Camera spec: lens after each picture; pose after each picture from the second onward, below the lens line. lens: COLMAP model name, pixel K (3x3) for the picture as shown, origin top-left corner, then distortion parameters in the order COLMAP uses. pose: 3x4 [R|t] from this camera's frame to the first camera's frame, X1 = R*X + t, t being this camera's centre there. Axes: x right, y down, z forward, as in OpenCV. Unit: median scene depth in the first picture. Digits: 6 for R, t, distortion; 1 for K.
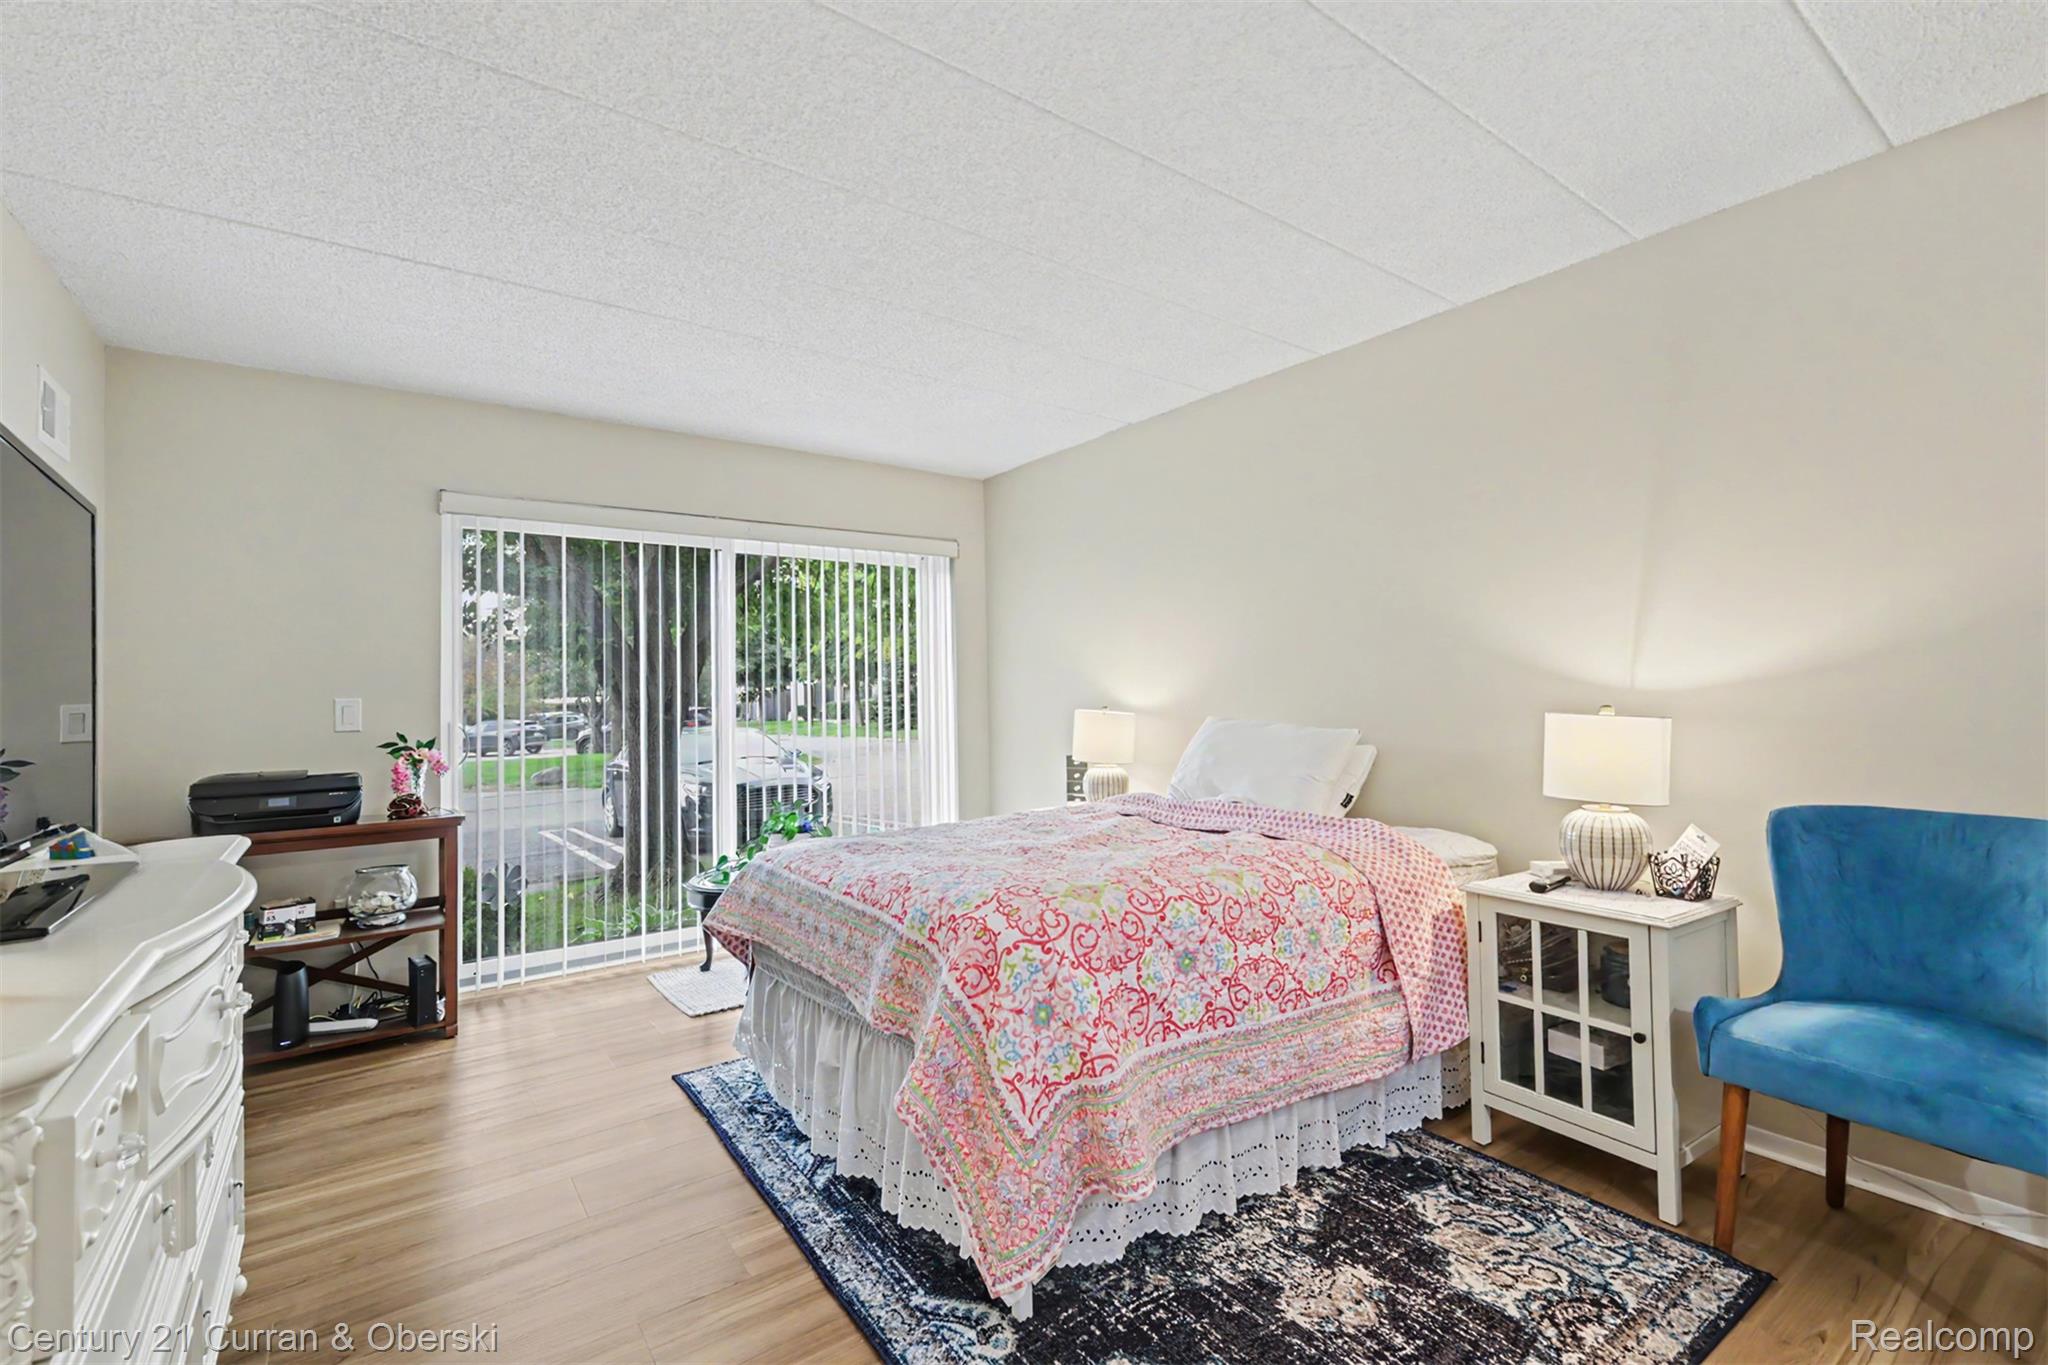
lens RADIAL K [[903.4, 0, 1027.3], [0, 903.4, 680.1], [0, 0, 1]] dist [0.003594, -0.000412]
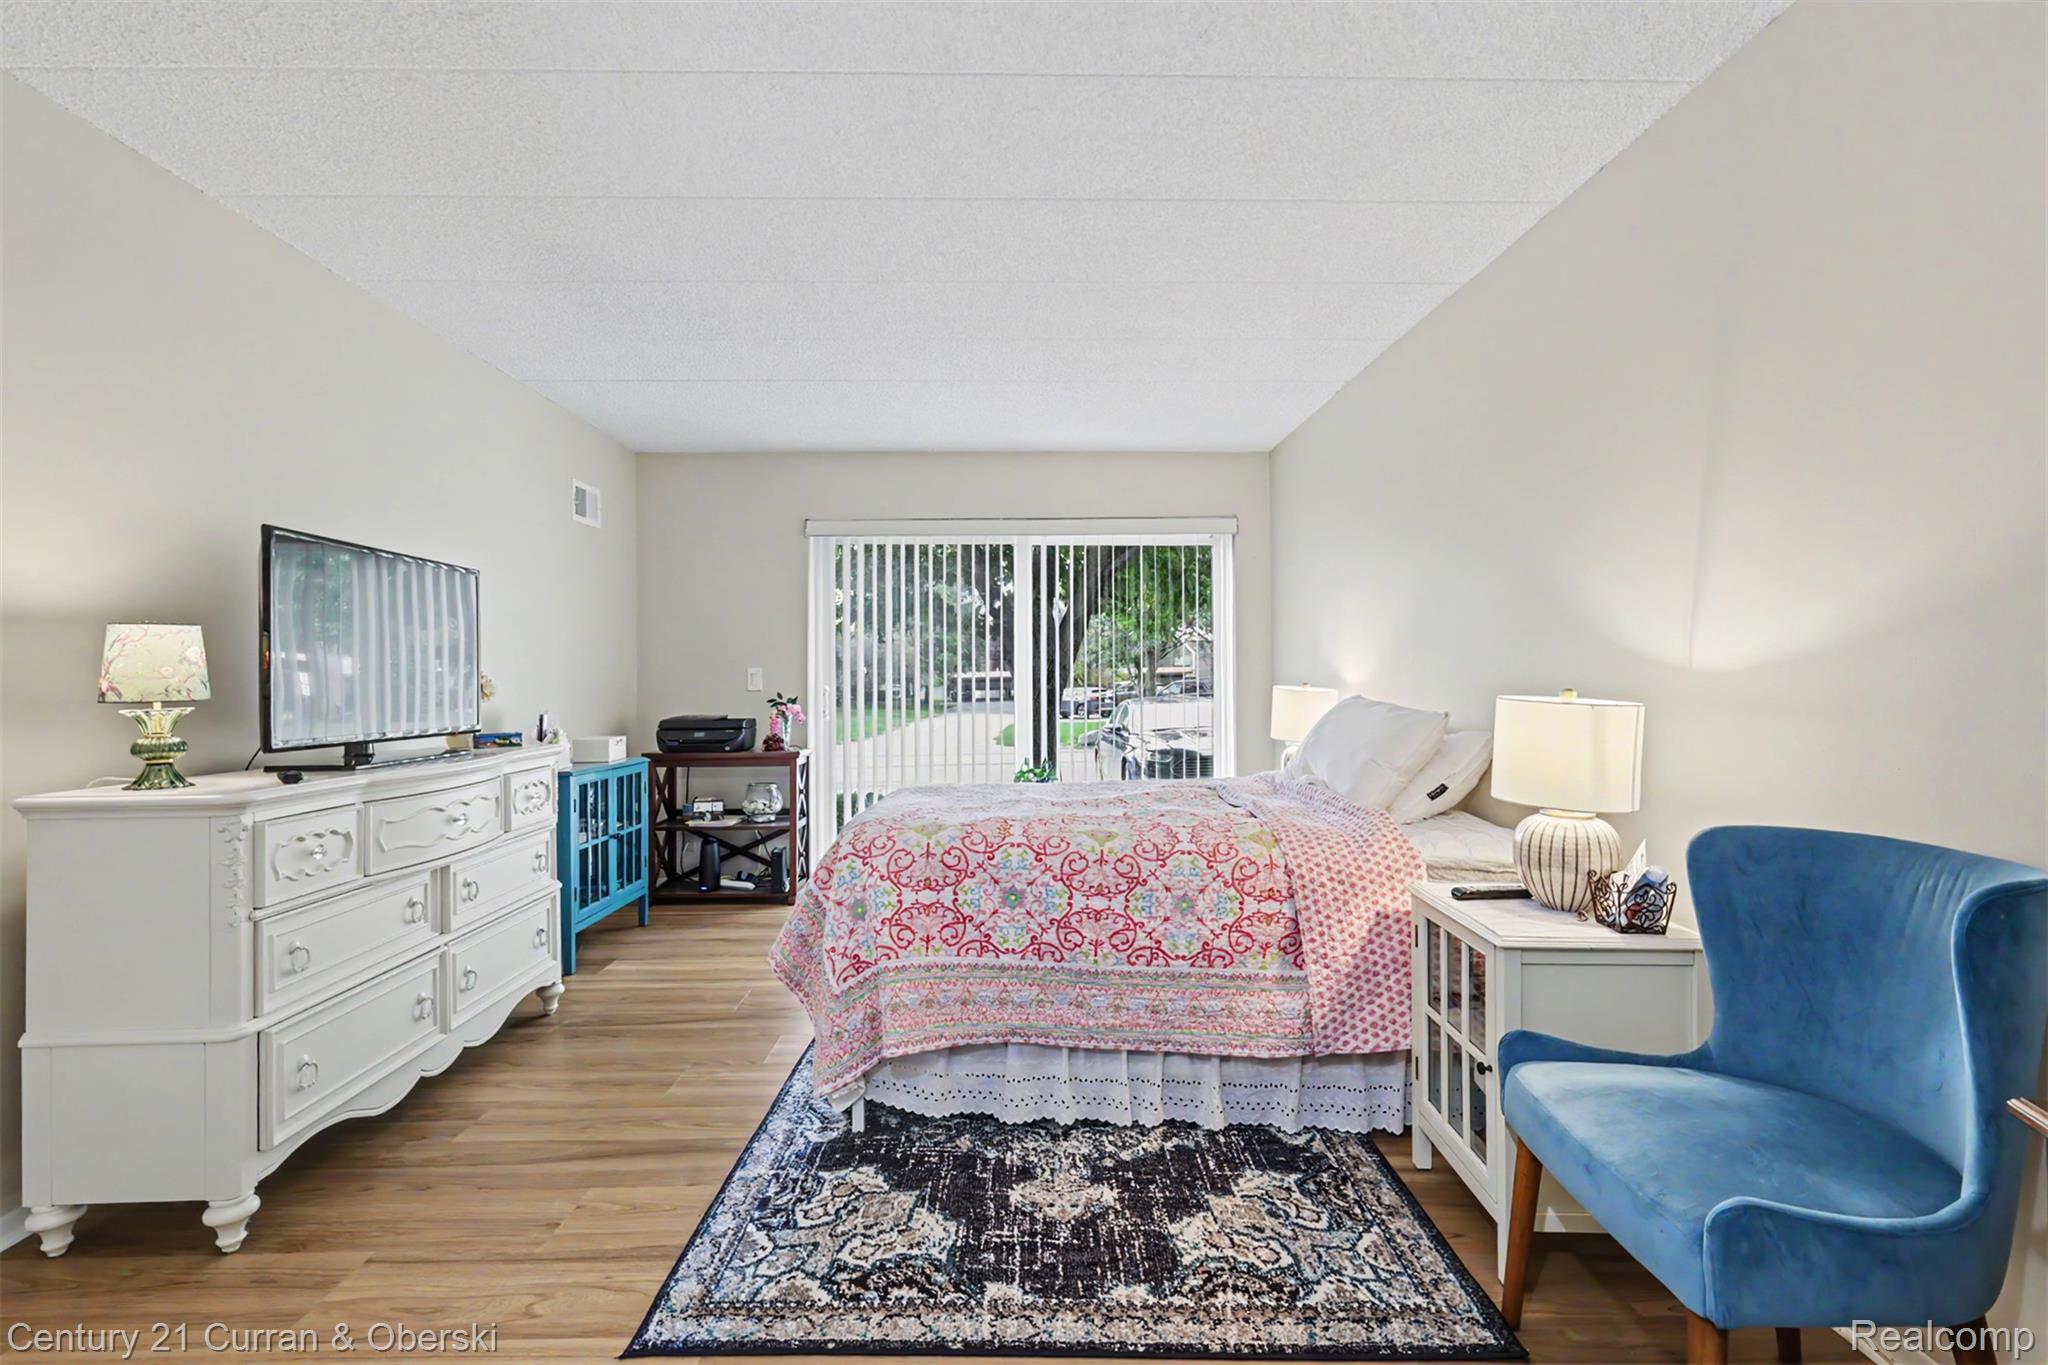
lens RADIAL K [[953.7, 0, 1054.3], [0, 953.7, 674.0], [0, 0, 1]] dist [0.003592, -0.003014]
pose [[0.819610, 0.012726, -0.572781, 0.836086], [0.001589, 0.999699, 0.024485, -0.011405], [0.572920, -0.020978, 0.819343, 0.009556]]
